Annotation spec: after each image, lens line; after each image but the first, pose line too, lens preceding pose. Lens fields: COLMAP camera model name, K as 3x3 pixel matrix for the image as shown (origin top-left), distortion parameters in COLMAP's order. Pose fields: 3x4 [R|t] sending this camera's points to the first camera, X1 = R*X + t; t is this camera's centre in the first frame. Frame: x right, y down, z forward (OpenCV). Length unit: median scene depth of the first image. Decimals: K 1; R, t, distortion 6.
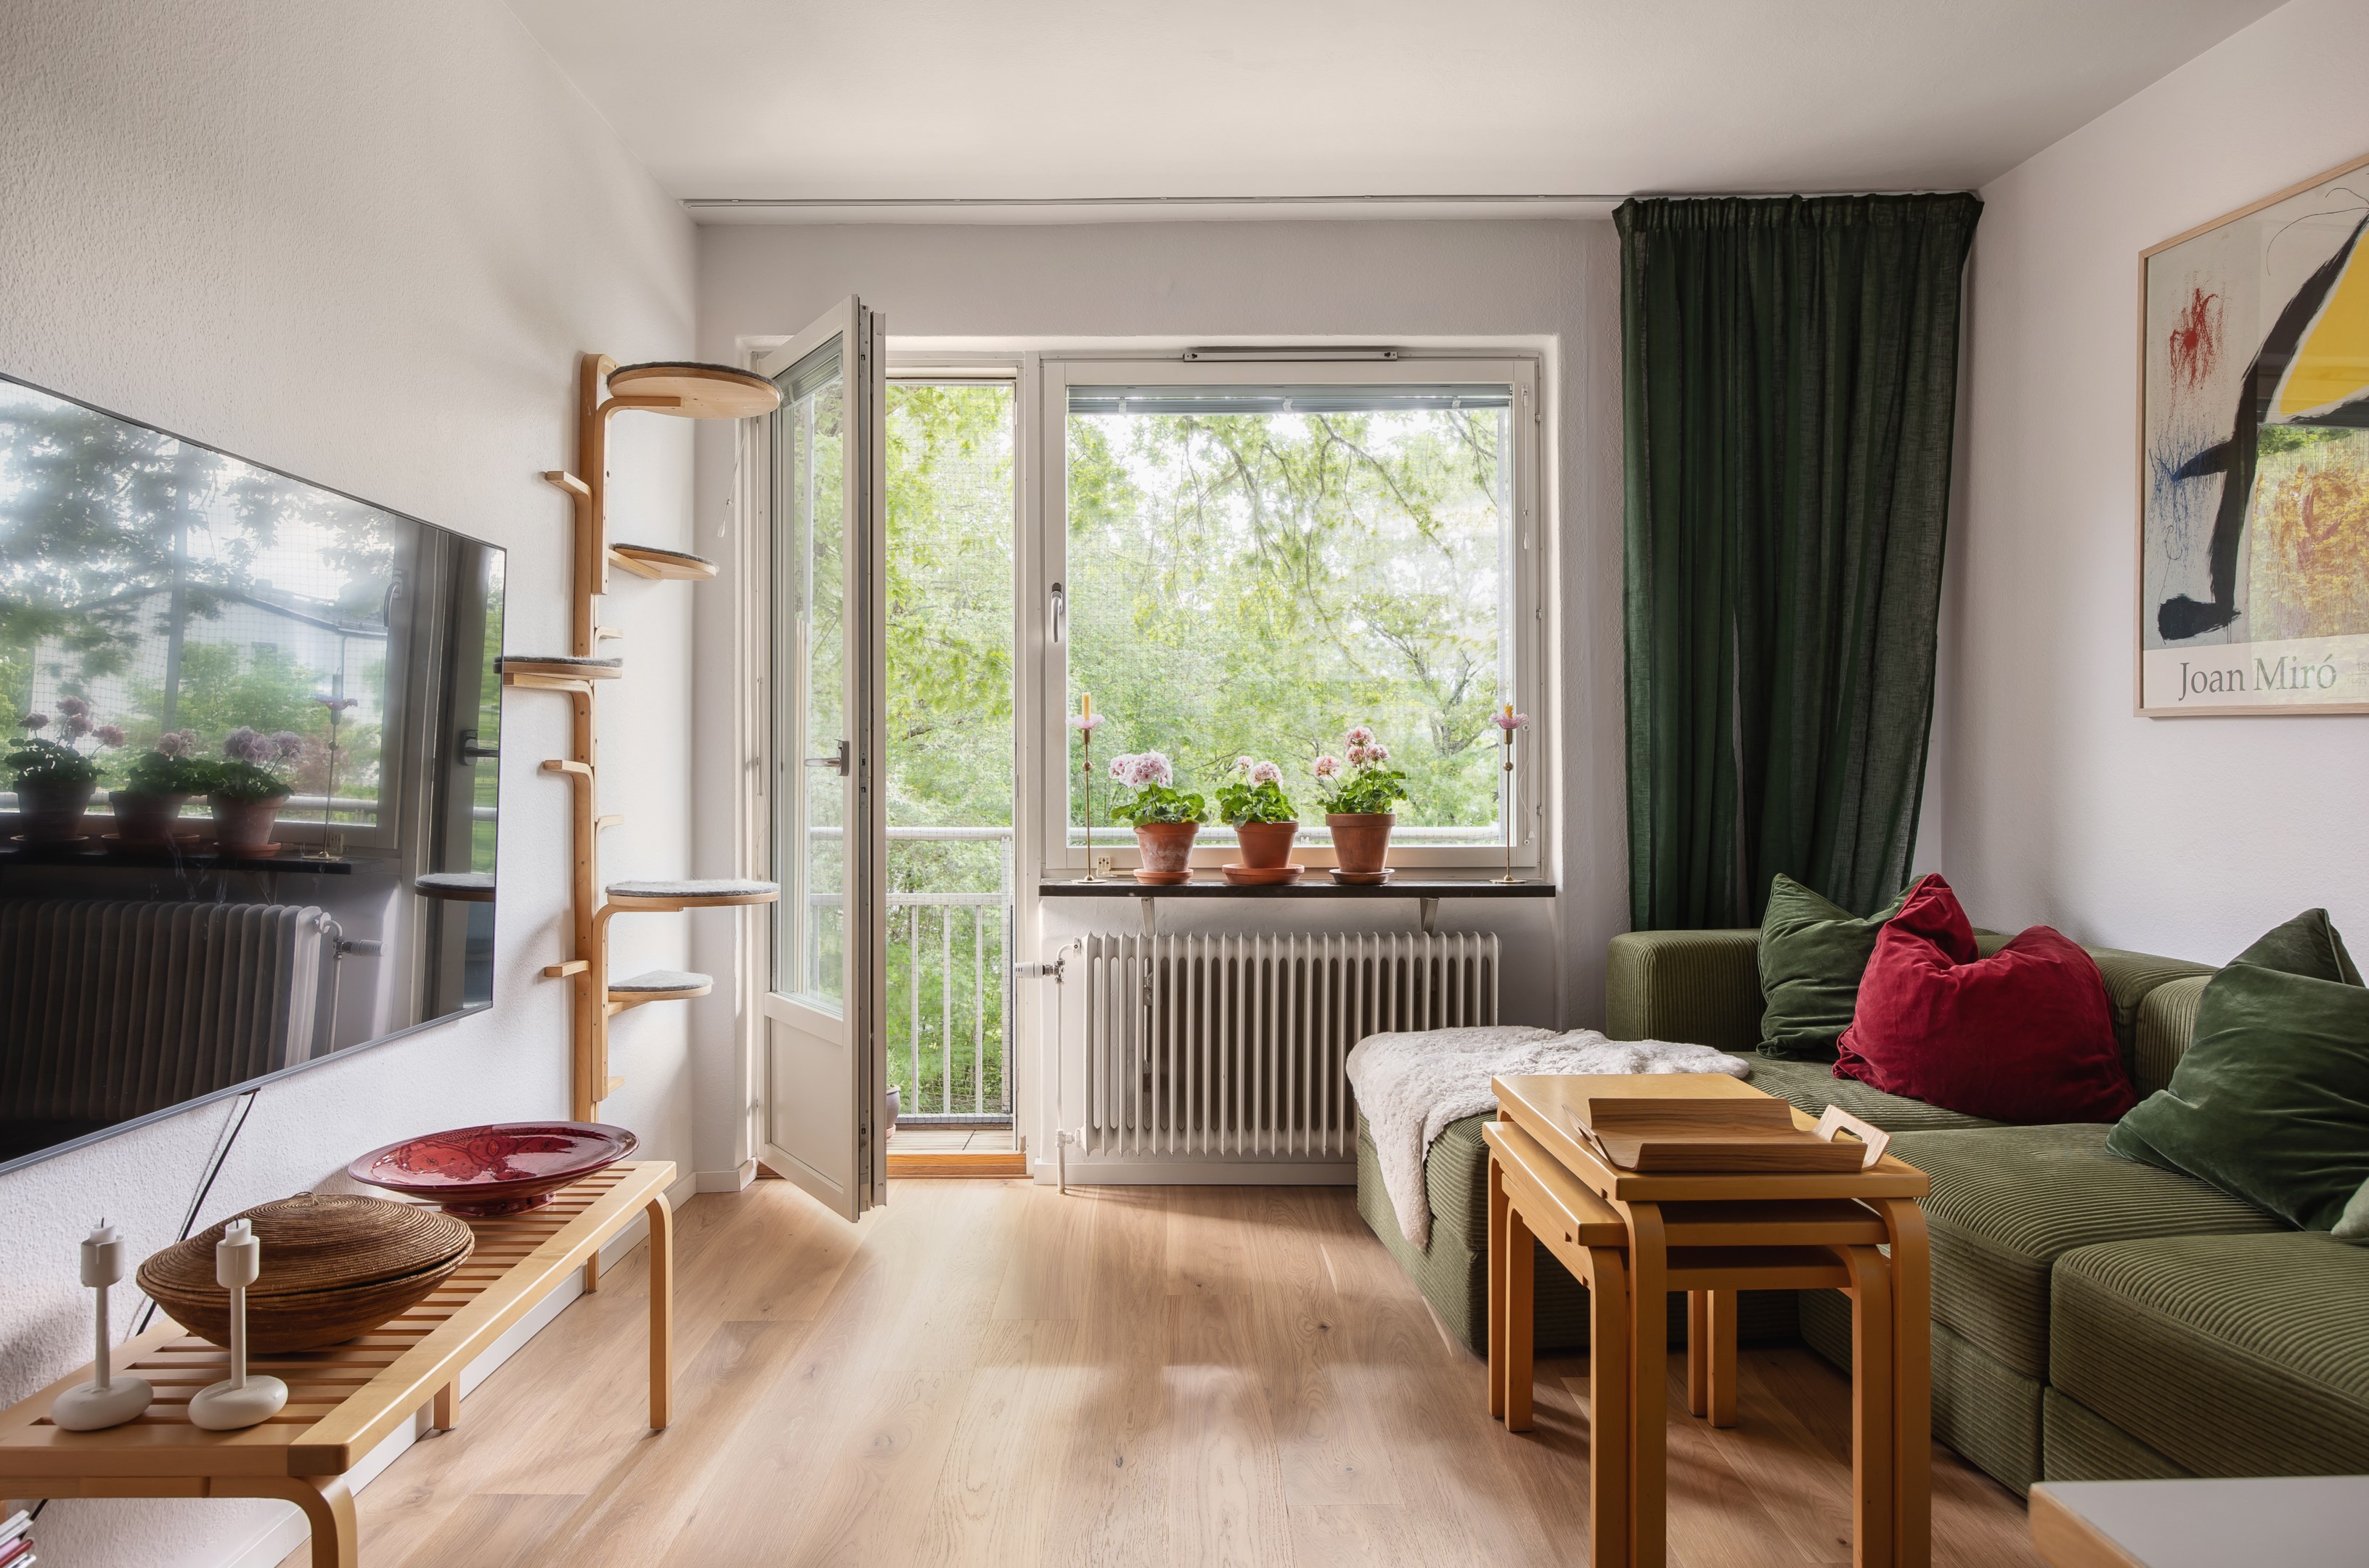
lens RADIAL K [[1521.8, 0, 1186.2], [0, 1521.8, 769.4], [0, 0, 1]] dist [-0.004180, 0.002597]
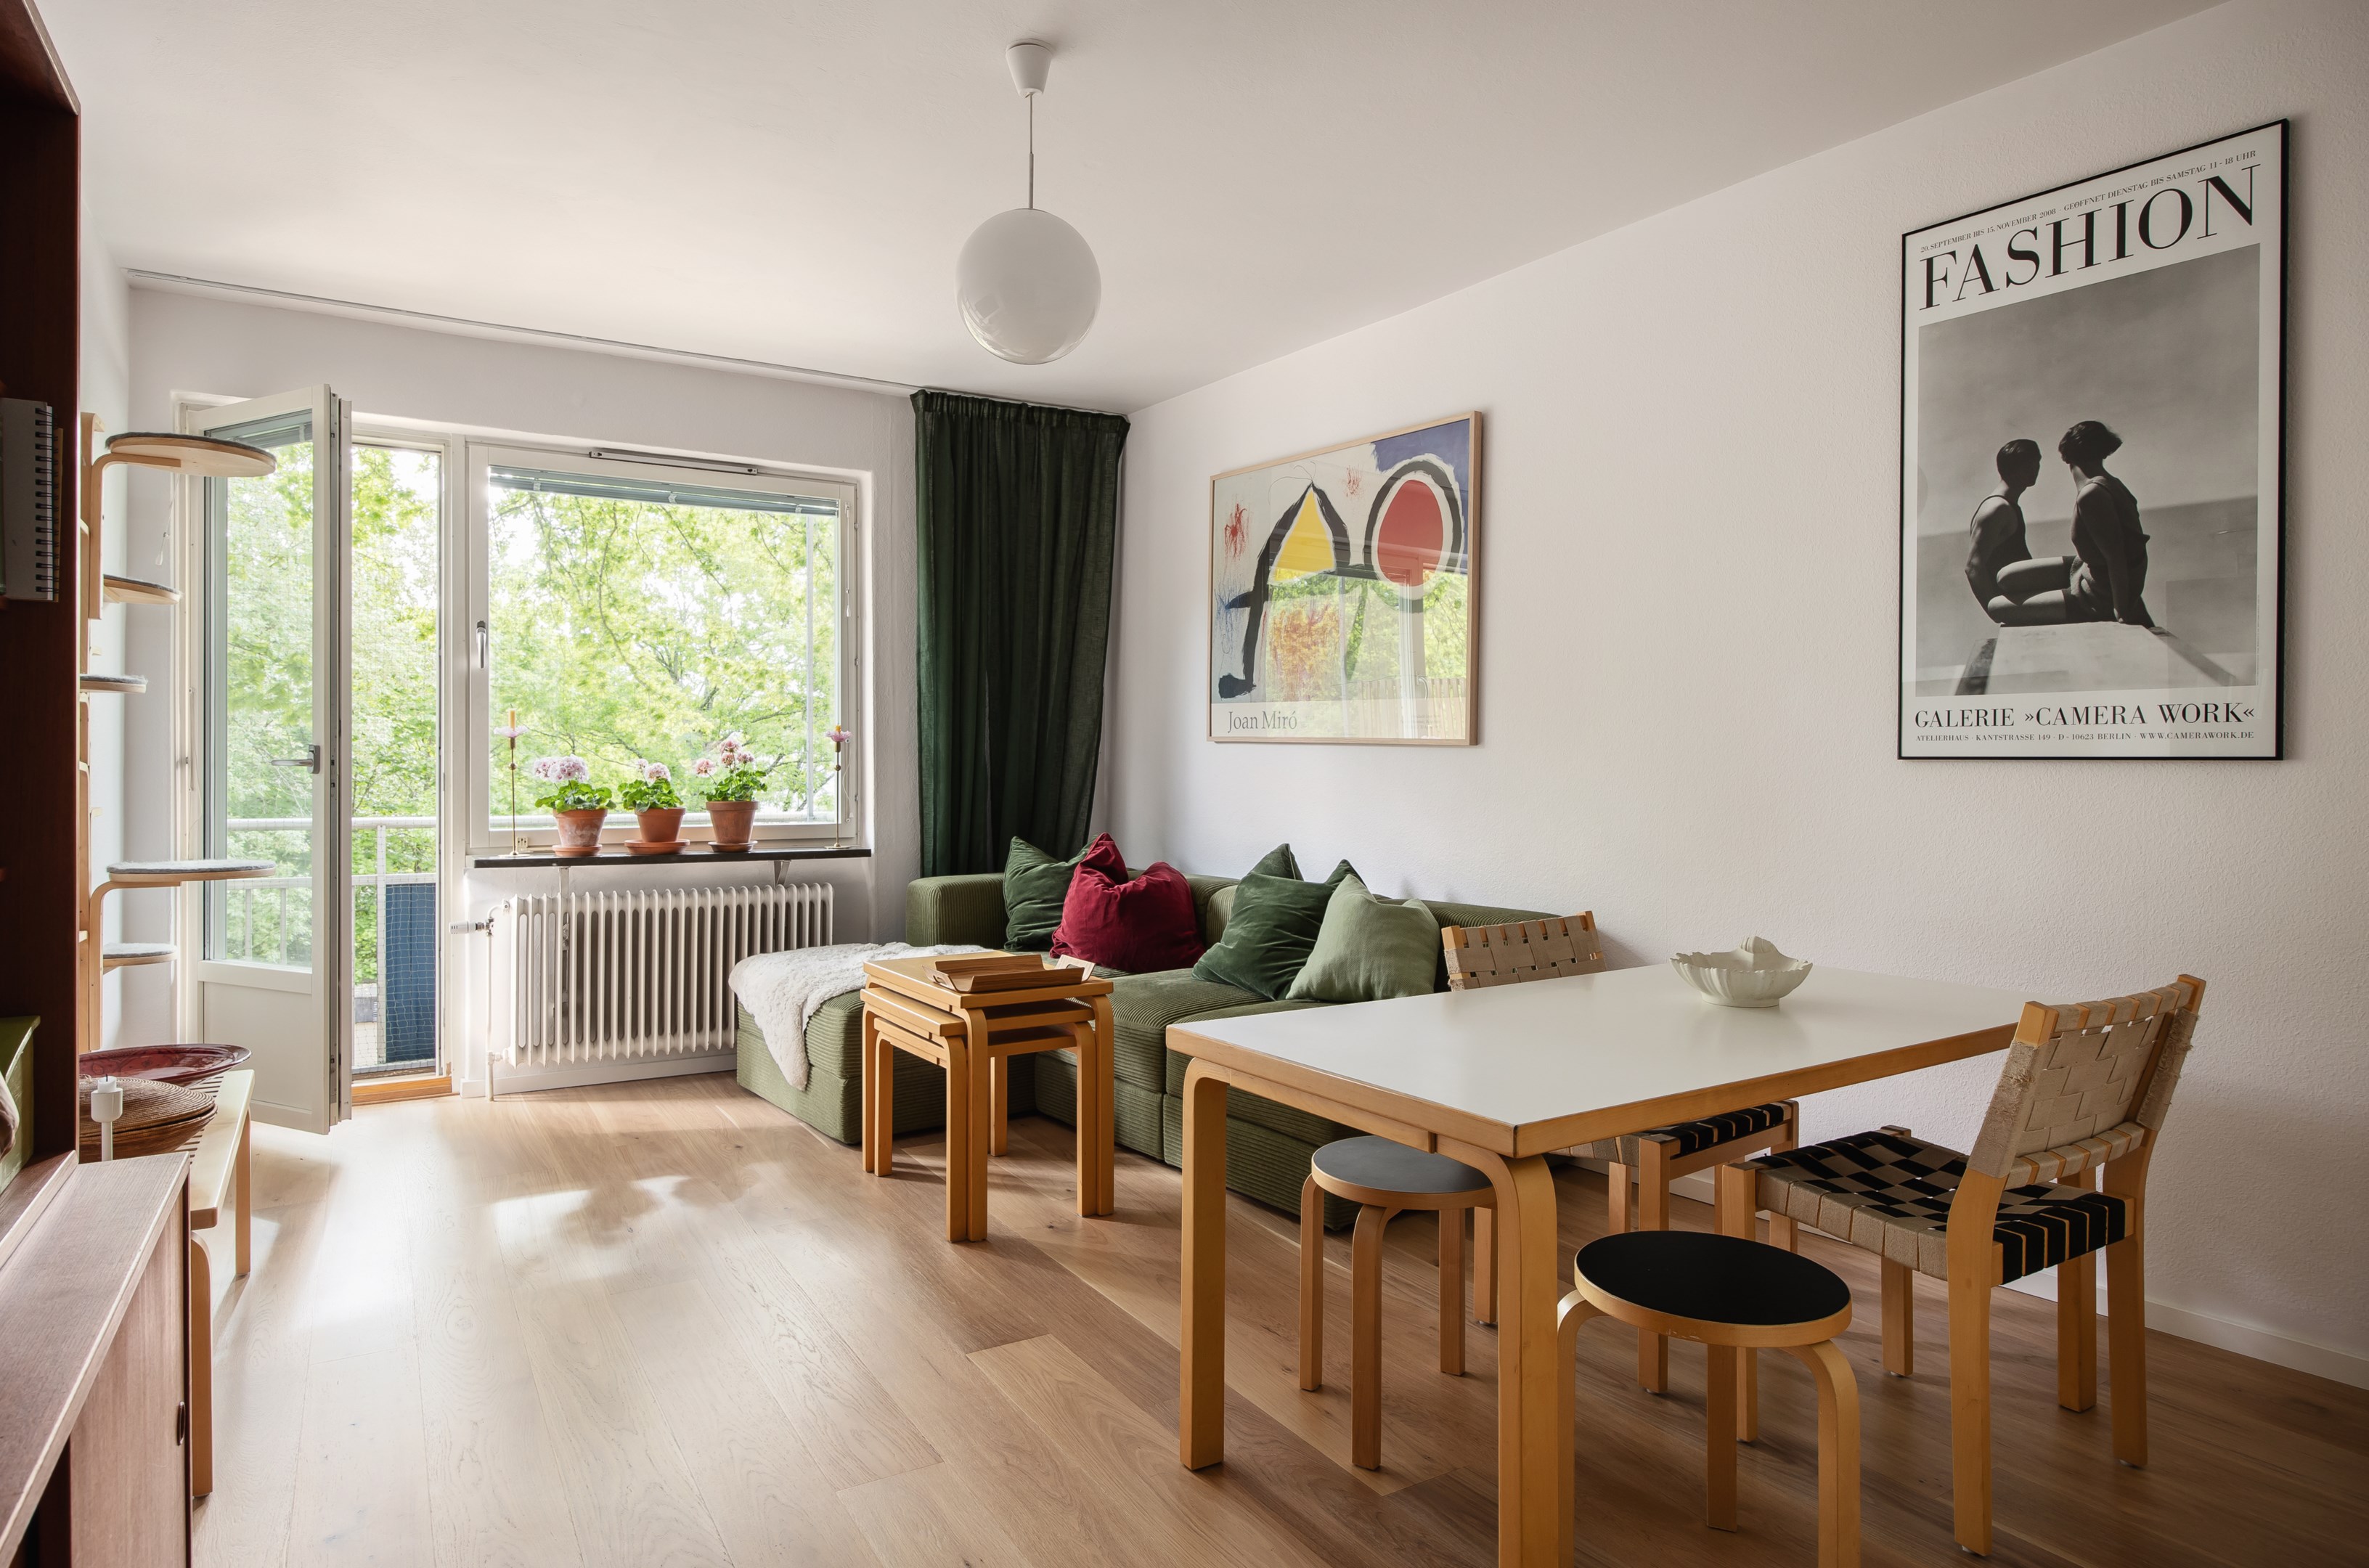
lens RADIAL K [[1362.5, 0, 1177.4], [0, 1362.5, 776.4], [0, 0, 1]] dist [-0.000526, -0.000056]
pose [[0.861495, 0.000543, 0.507766, -0.178183], [-0.003935, 0.999977, 0.005606, -0.002370], [-0.507751, -0.006828, 0.861477, -0.295087]]
